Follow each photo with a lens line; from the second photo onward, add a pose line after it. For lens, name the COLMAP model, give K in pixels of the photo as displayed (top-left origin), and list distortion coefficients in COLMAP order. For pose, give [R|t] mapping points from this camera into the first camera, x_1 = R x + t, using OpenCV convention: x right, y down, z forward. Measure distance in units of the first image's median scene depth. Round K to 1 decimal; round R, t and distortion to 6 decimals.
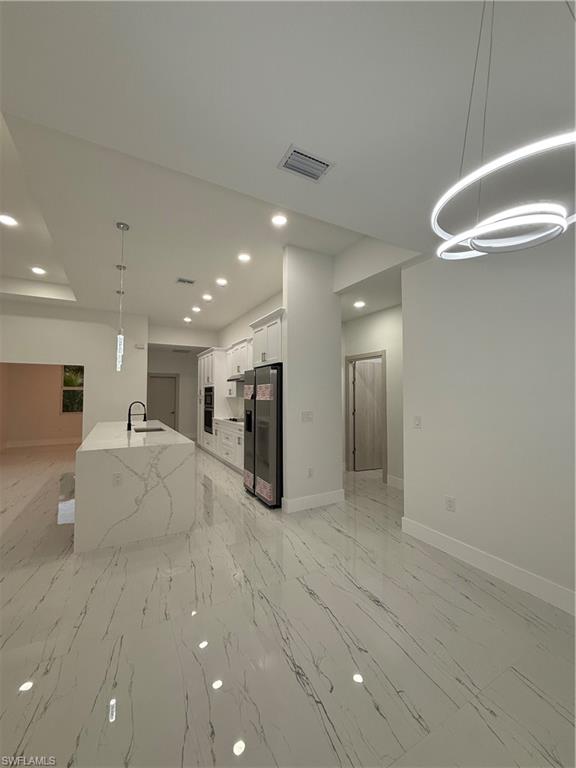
lens RADIAL K [[305.3, 0, 283.1], [0, 305.3, 384.8], [0, 0, 1]] dist [-0.003087, -0.000437]
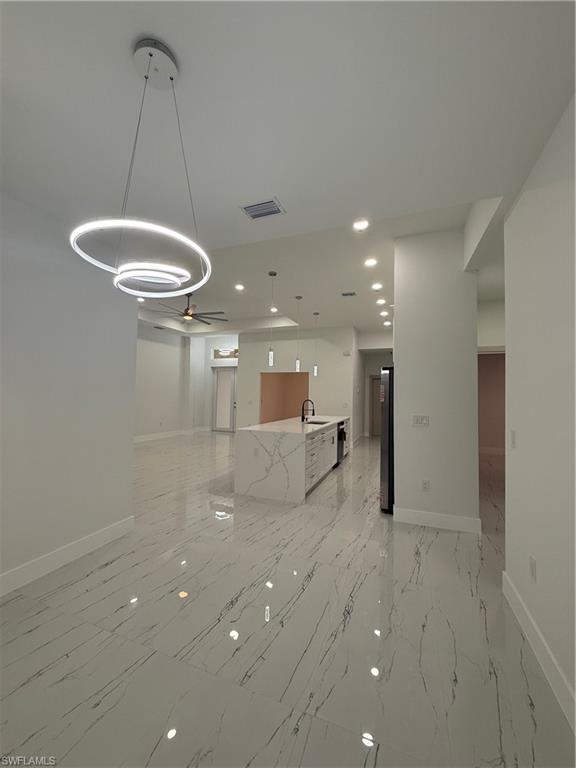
lens RADIAL K [[305.3, 0, 286.4], [0, 305.3, 382.6], [0, 0, 1]] dist [-0.003087, -0.000437]
pose [[0.644651, -0.016312, -0.764303, 0.487131], [0.008293, 0.999863, -0.014345, 0.001156], [0.764432, 0.002910, 0.644698, 0.123107]]
